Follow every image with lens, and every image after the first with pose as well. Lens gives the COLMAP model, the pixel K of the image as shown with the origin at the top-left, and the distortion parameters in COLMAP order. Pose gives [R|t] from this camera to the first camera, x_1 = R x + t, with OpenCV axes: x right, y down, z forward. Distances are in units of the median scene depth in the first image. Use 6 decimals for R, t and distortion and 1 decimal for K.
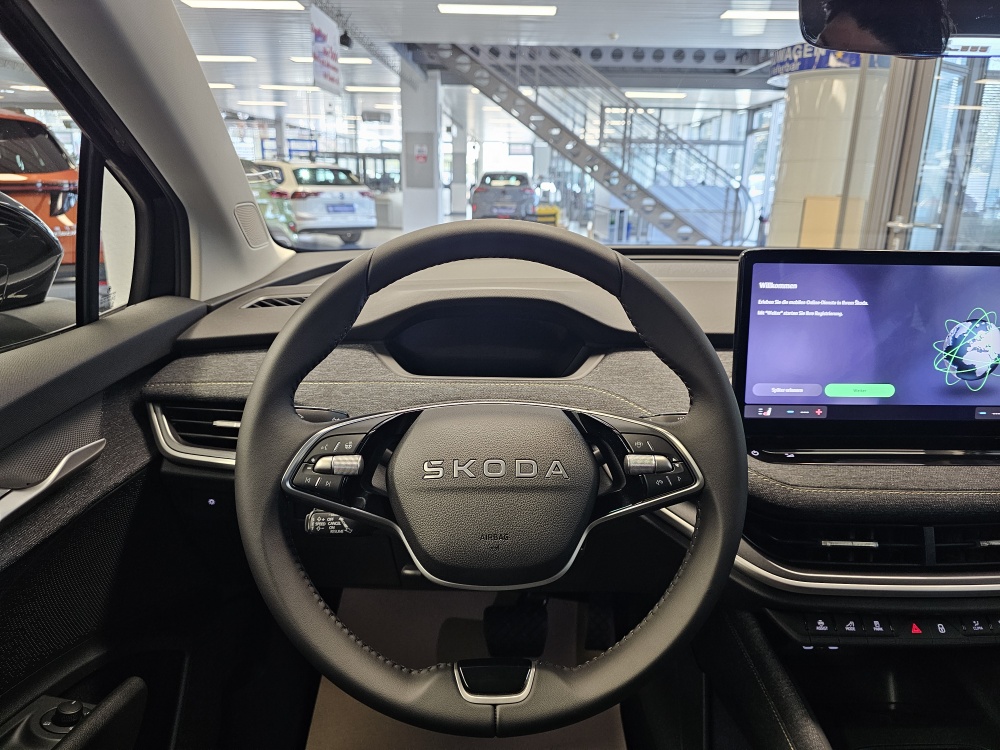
lens RADIAL K [[683.6, 0, 500.0], [0, 683.6, 375.0], [0, 0, 1]] dist [-0.003378, -0.004085]
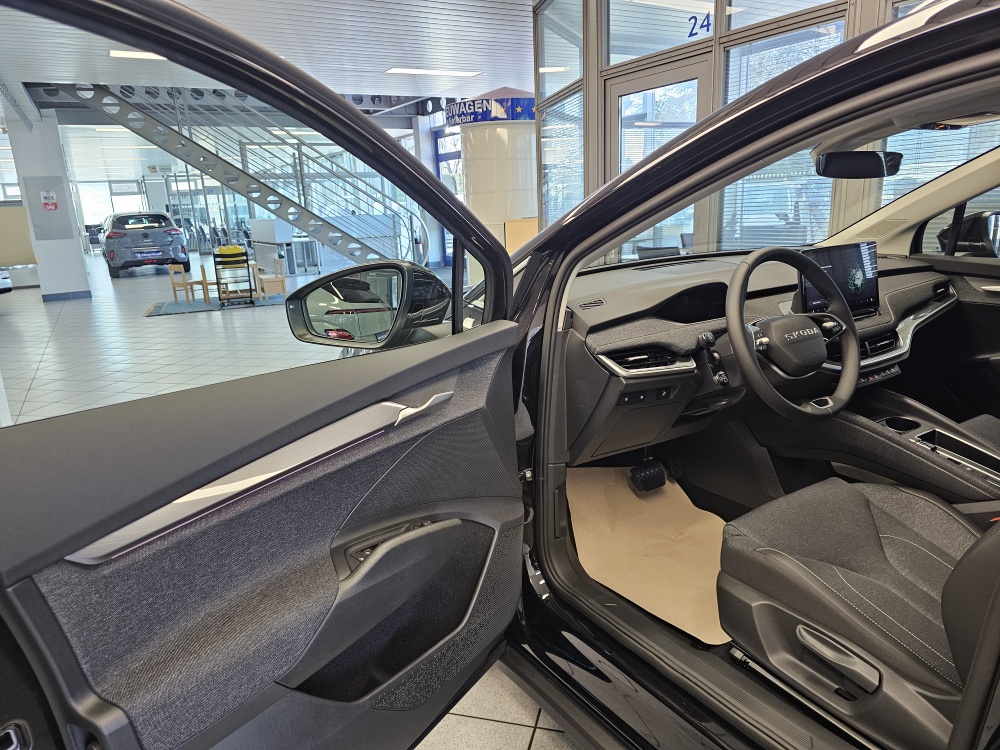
lens RADIAL K [[667.8, 0, 495.0], [0, 667.8, 374.4], [0, 0, 1]] dist [0.075023, -0.079642]
pose [[0.856453, -0.184195, 0.482246, -1.642155], [0.201286, 0.979392, 0.016602, -0.002108], [-0.475365, 0.082850, 0.875879, -0.566529]]
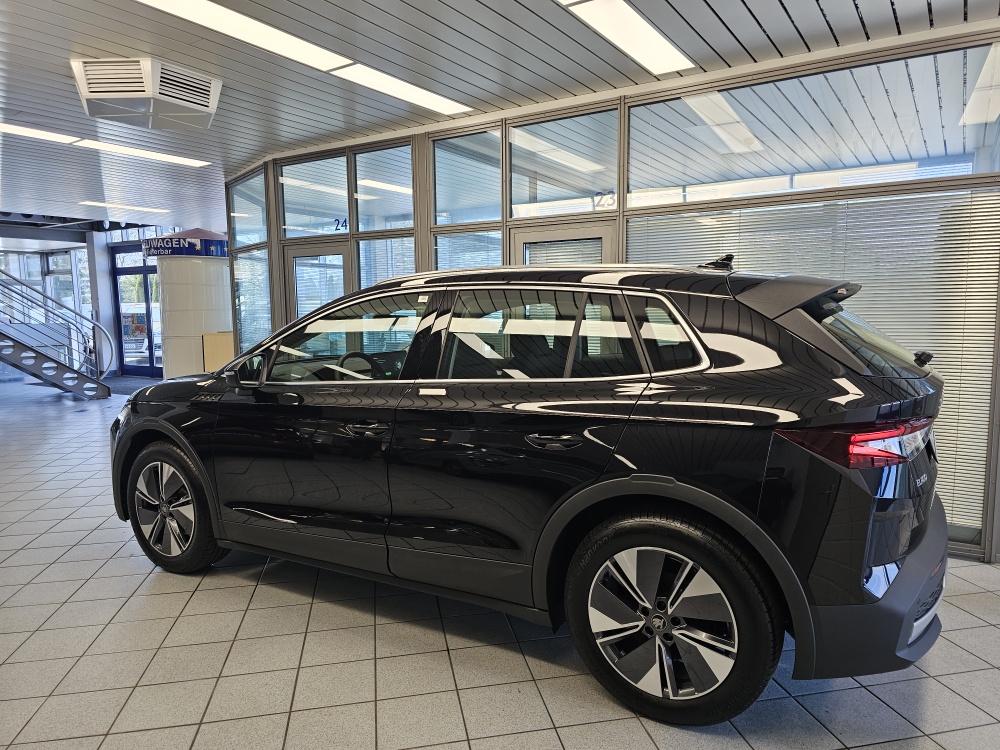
lens RADIAL K [[667.8, 0, 495.0], [0, 667.8, 374.4], [0, 0, 1]] dist [0.075023, -0.079642]
pose [[0.546636, -0.116791, 0.829186, -3.449645], [0.259286, 0.965166, -0.034990, 0.409930], [-0.796216, 0.234123, 0.557877, -2.744188]]
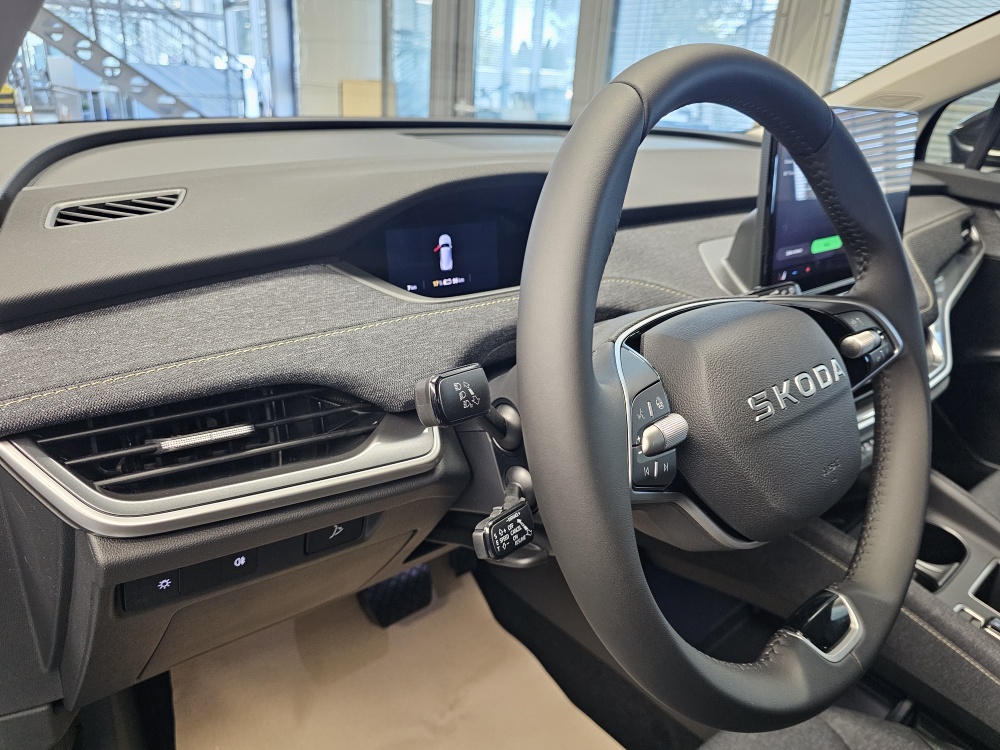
lens RADIAL K [[692.8, 0, 496.9], [0, 692.8, 380.5], [0, 0, 1]] dist [-0.003258, -0.006226]
pose [[0.770202, -0.224931, 0.596821, -0.484791], [0.131147, 0.971606, 0.196935, -0.045544], [-0.624171, -0.073409, 0.777832, 0.388000]]
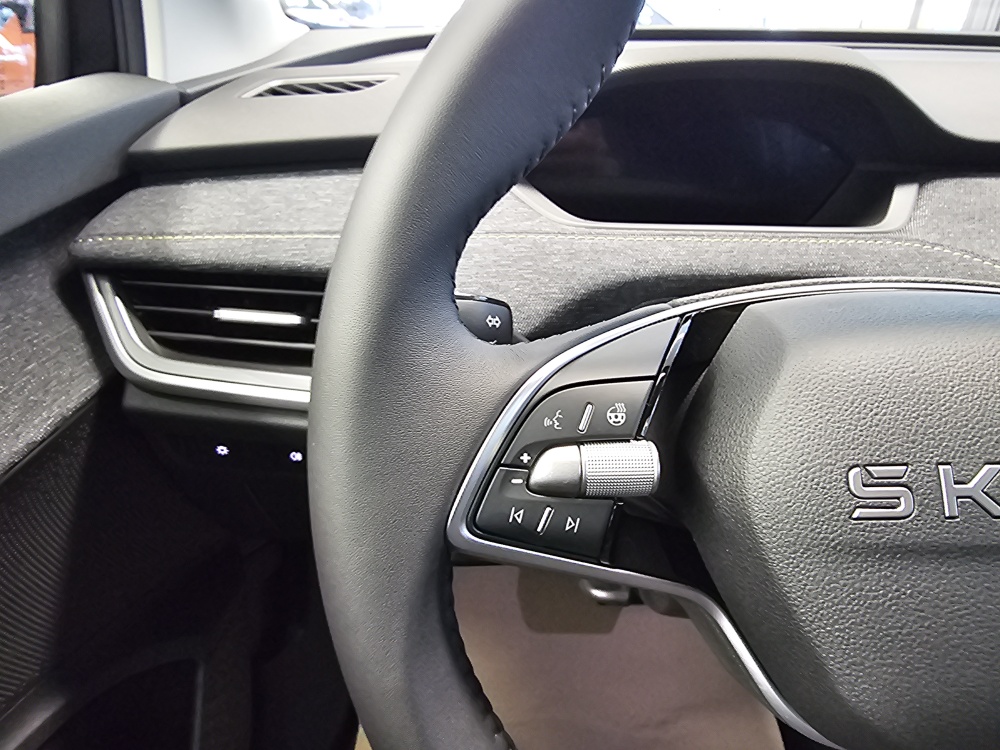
lens RADIAL K [[681.8, 0, 481.2], [0, 681.8, 379.8], [0, 0, 1]] dist [0.005141, 0.000389]
pose [[0.999990, 0.001531, -0.004181, -0.193313], [-0.000586, 0.976102, 0.217312, 0.005583], [0.004414, -0.217307, 0.976093, 0.435615]]
